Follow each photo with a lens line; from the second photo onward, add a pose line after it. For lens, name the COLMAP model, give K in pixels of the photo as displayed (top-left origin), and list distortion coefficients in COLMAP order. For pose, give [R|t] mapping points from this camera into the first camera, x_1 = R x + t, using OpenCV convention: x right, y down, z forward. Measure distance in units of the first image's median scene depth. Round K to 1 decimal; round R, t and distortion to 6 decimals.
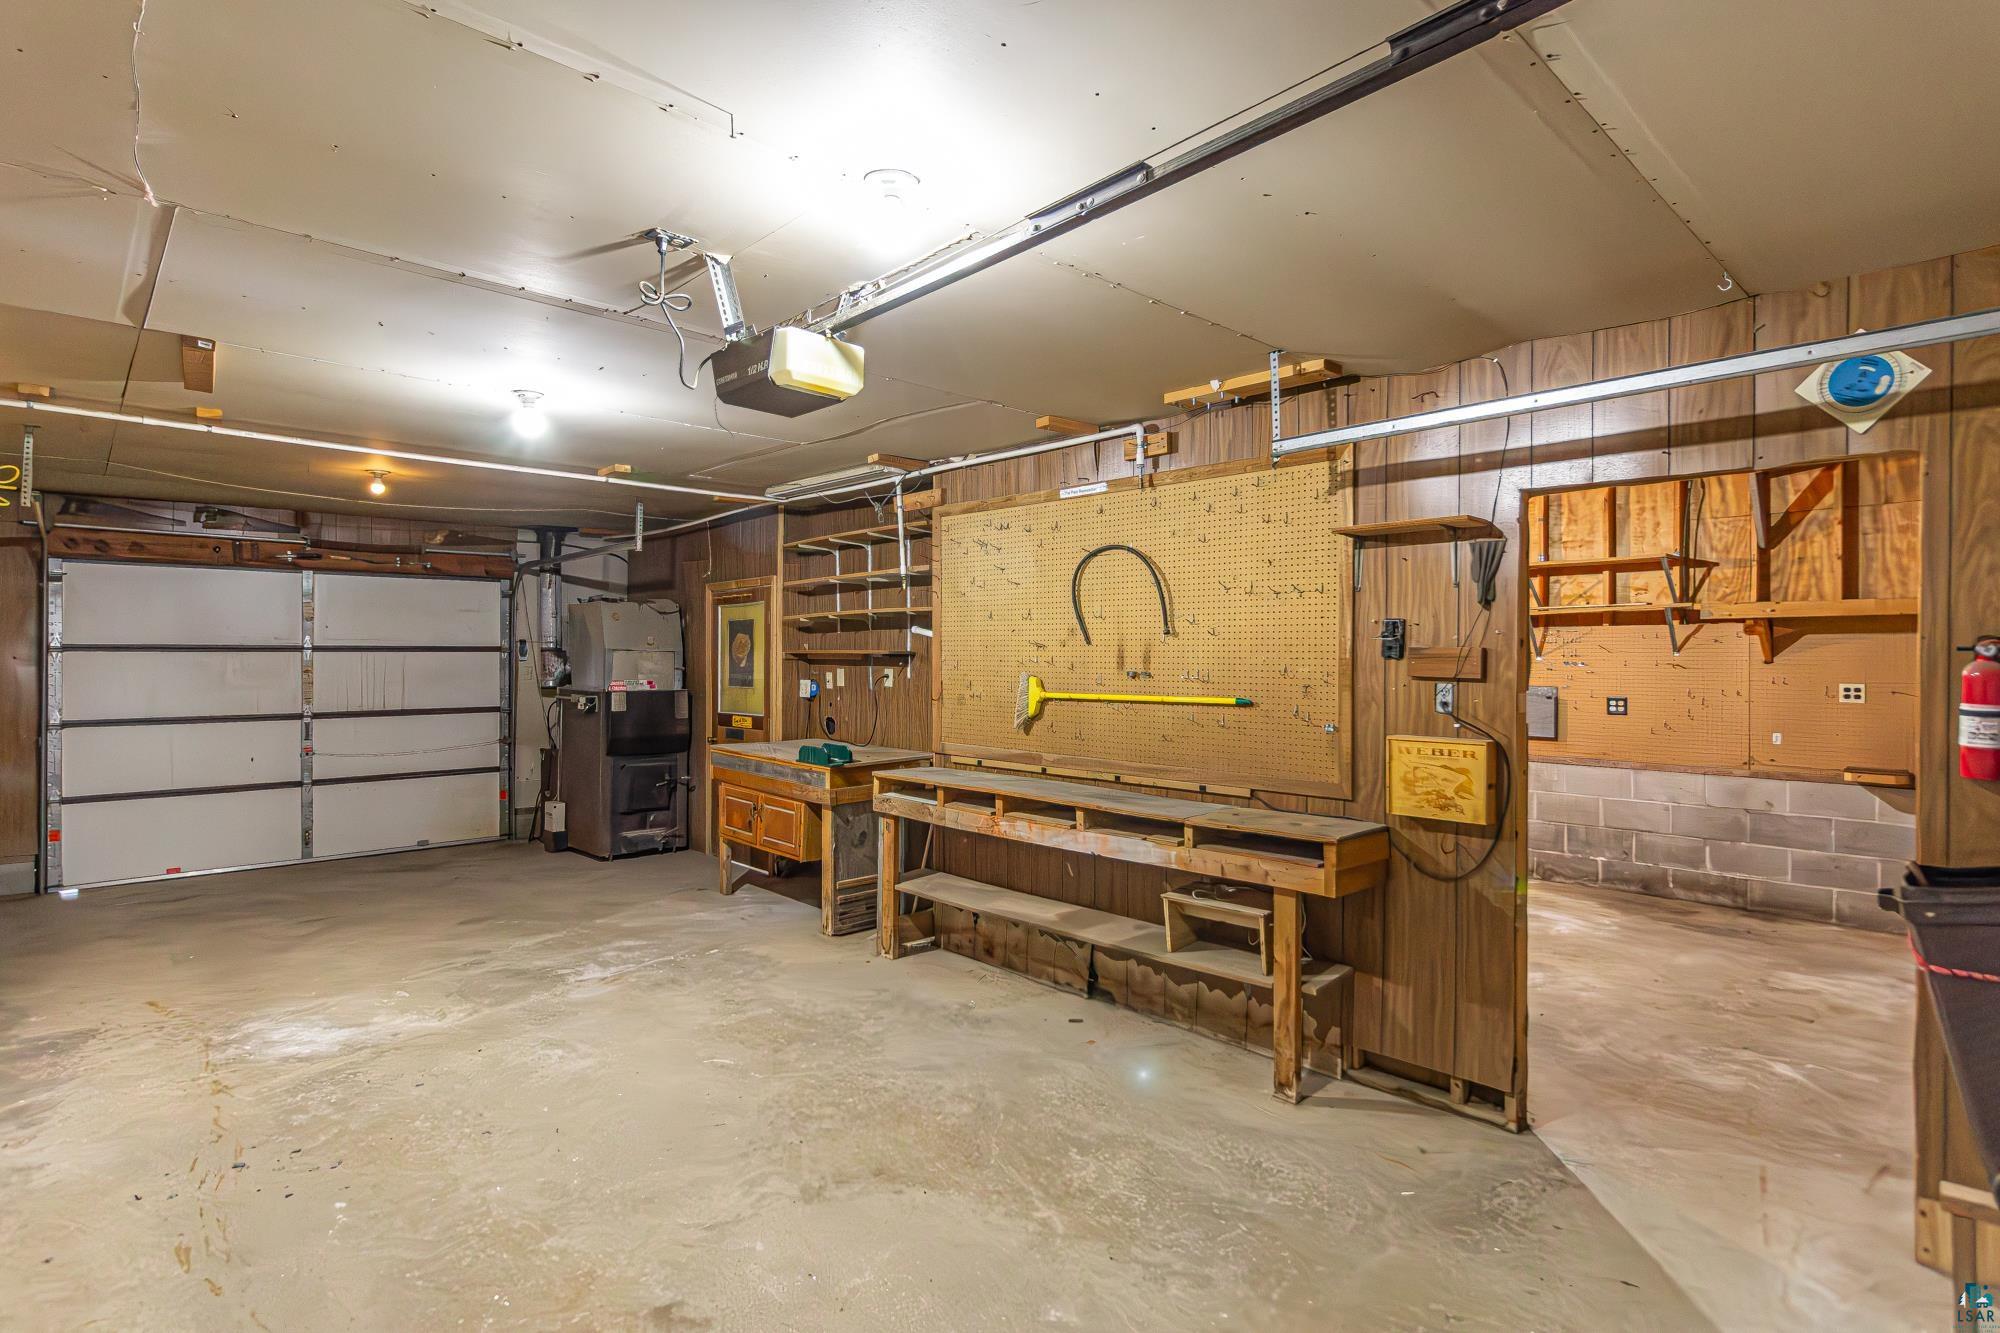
lens RADIAL K [[1008.3, 0, 1008.0], [0, 1008.3, 657.7], [0, 0, 1]] dist [0.000368, -0.001588]
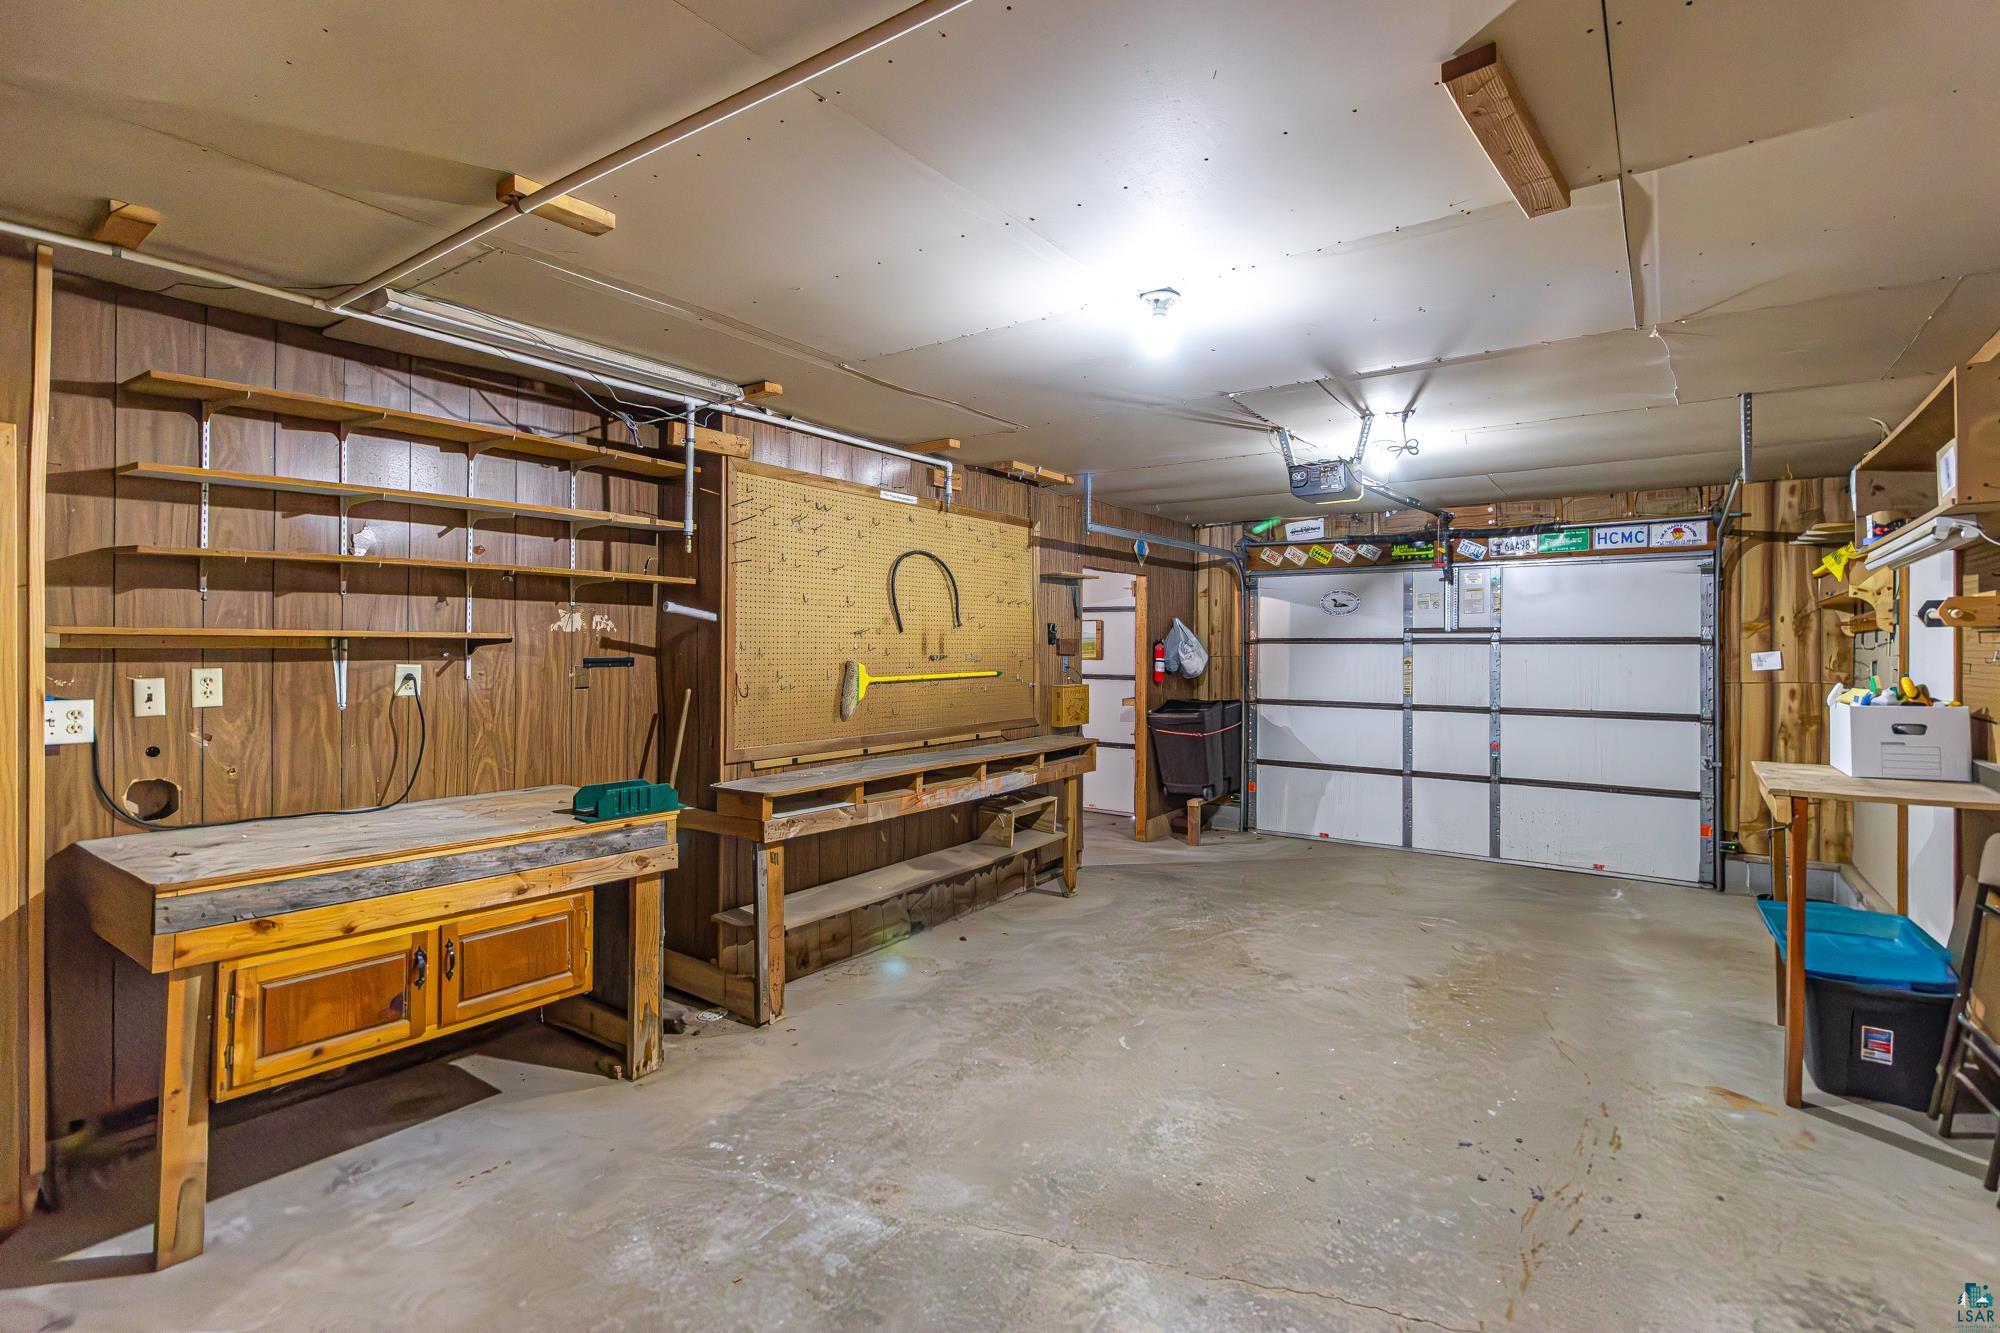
lens RADIAL K [[917.4, 0, 1042.8], [0, 917.4, 644.7], [0, 0, 1]] dist [0.001813, 0.000036]
pose [[-0.209520, -0.003868, 0.977797, -0.886184], [-0.001719, 0.999992, 0.003587, -0.003171], [-0.977803, -0.000929, -0.209525, 0.963686]]
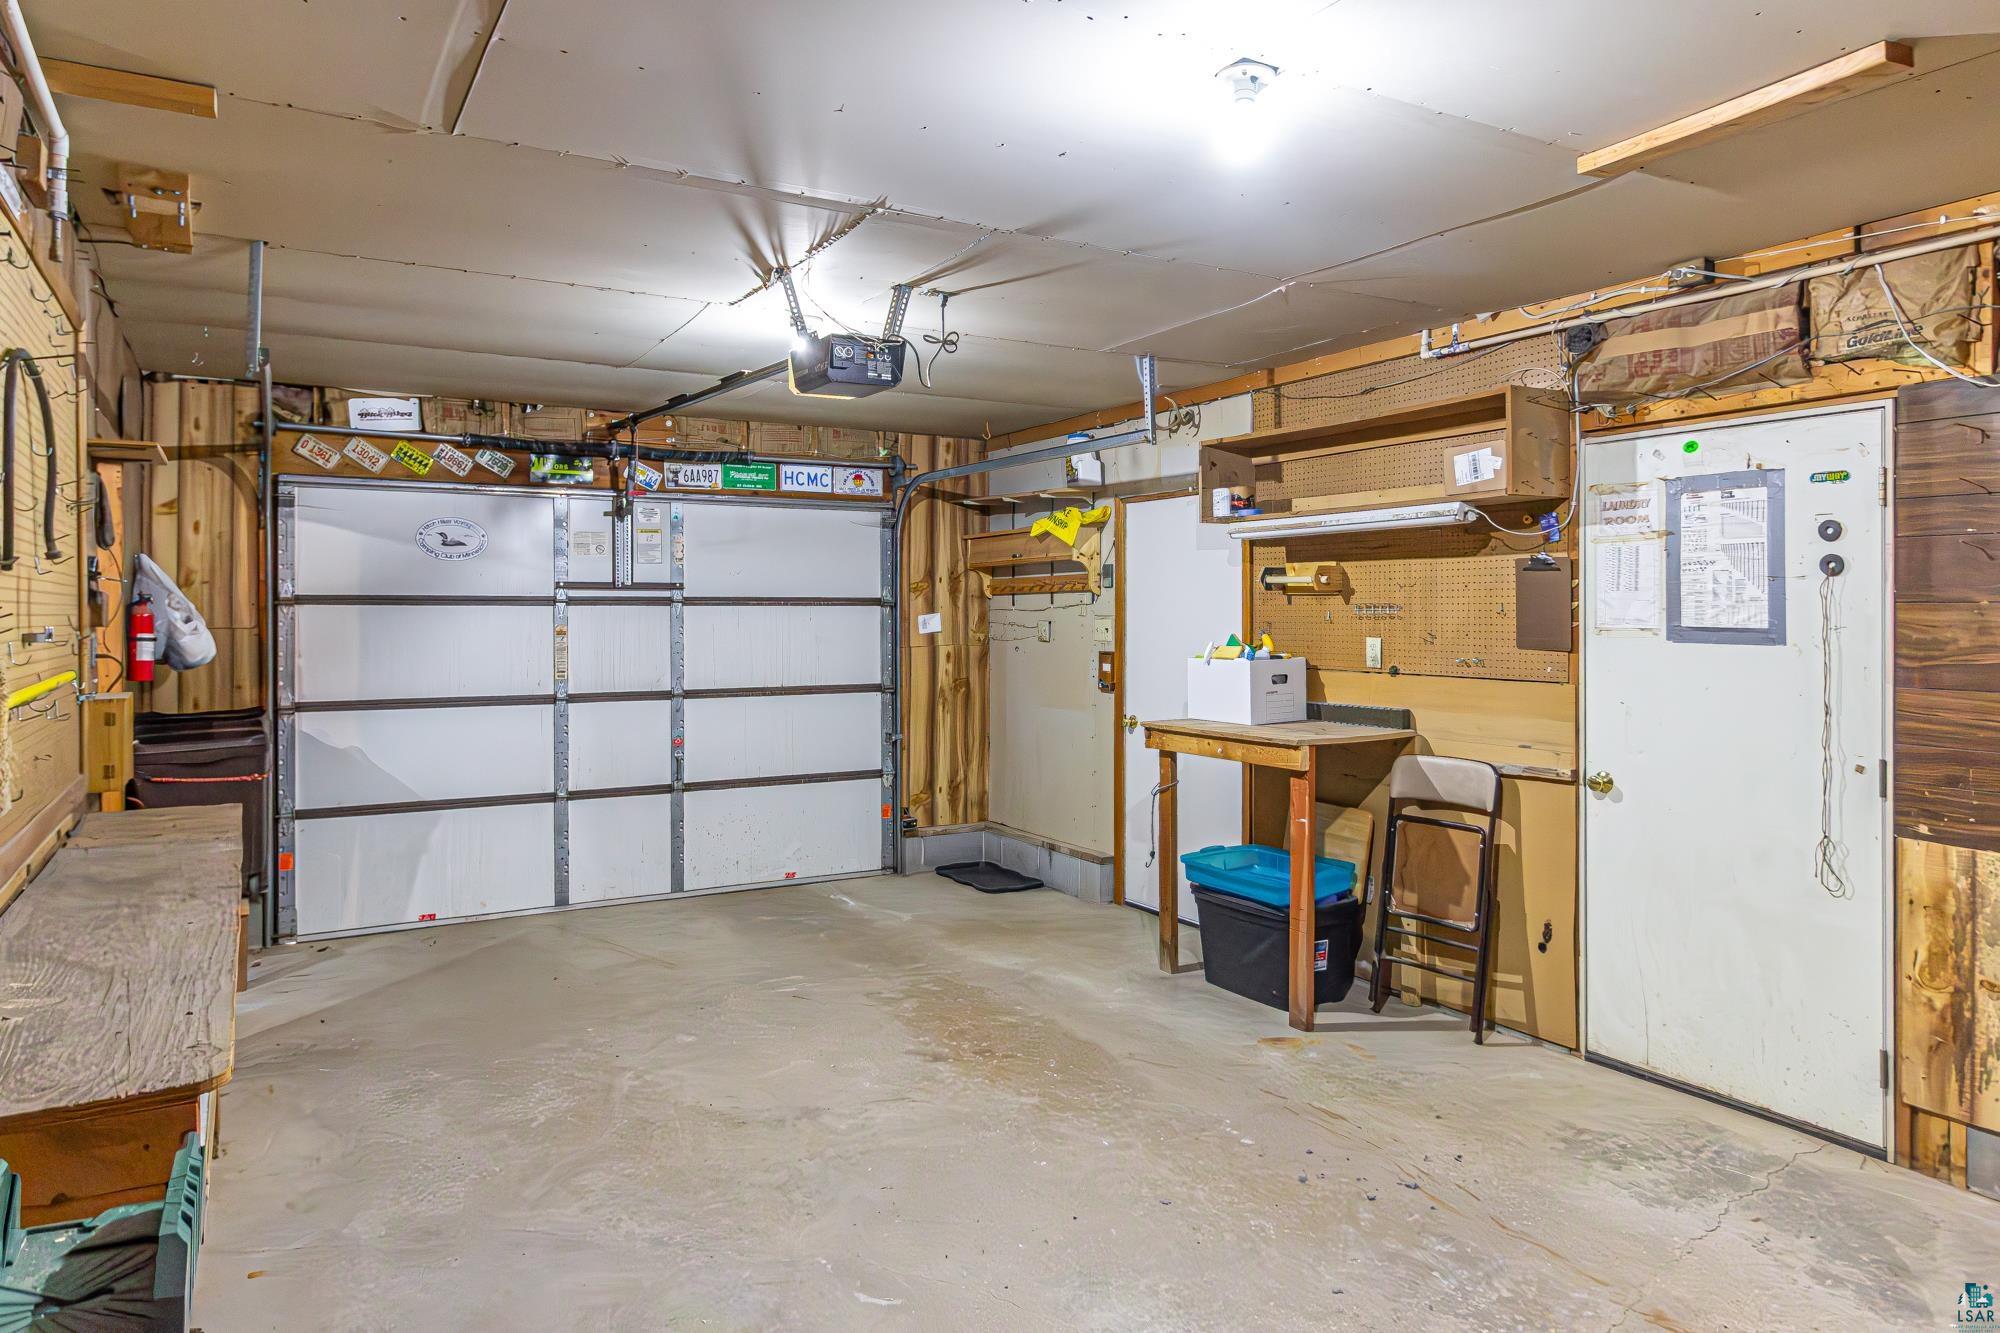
lens RADIAL K [[1262.3, 0, 1006.6], [0, 1262.3, 617.5], [0, 0, 1]] dist [-0.000946, -0.000122]
pose [[-0.973252, -0.005090, 0.229685, -0.397444], [-0.003257, 0.999960, 0.008359, -0.000147], [-0.229719, 0.007388, -0.973229, 1.277232]]
